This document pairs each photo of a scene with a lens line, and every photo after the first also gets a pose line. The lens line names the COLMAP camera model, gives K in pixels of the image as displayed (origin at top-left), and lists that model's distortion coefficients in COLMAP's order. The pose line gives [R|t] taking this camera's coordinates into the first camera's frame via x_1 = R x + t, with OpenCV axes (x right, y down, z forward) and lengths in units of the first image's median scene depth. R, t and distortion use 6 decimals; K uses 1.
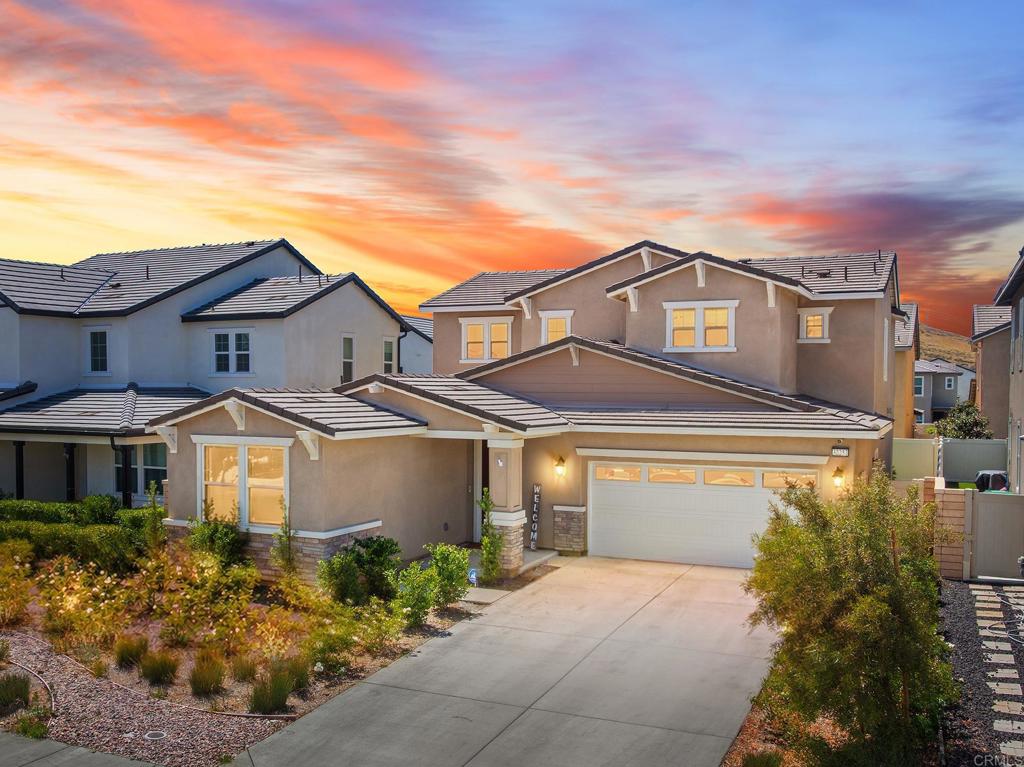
lens RADIAL K [[964.6, 0, 466.0], [0, 964.6, 383.9], [0, 0, 1]] dist [-0.029189, 0.001307]
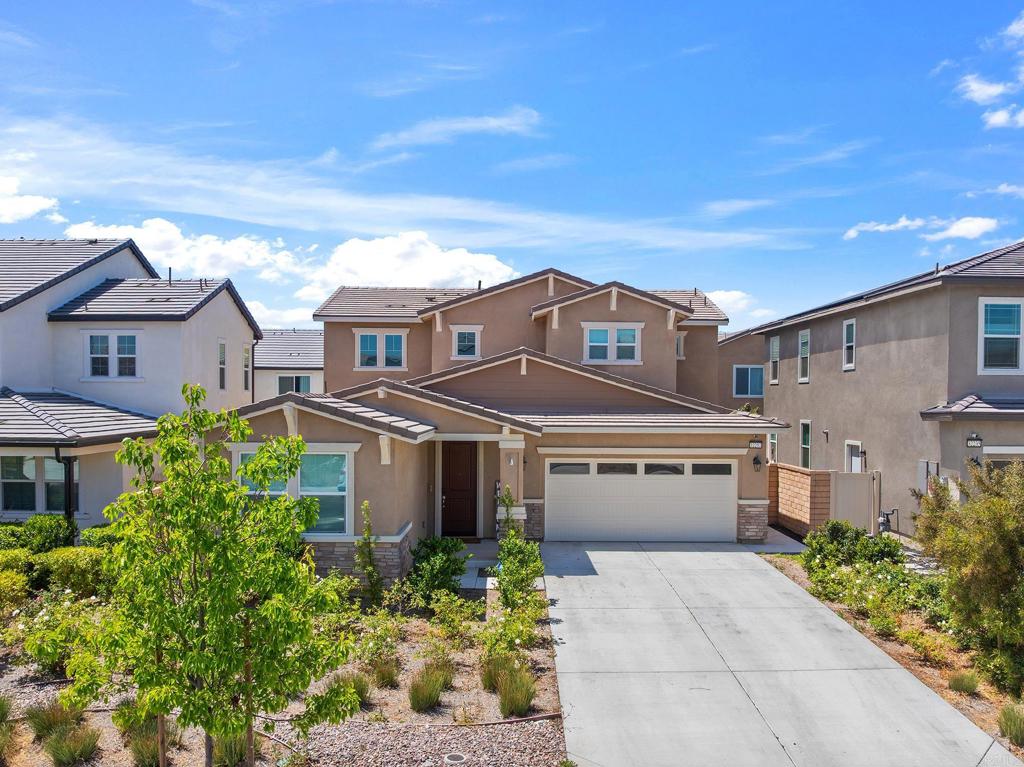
lens RADIAL K [[843.1, 0, 512.0], [0, 843.1, 383.5], [0, 0, 1]] dist [-0.039441, 0.000822]
pose [[0.888544, 0.010492, 0.458671, -0.340228], [-0.004268, 0.999884, -0.014604, 0.005934], [-0.458772, 0.011018, 0.888486, 0.125591]]
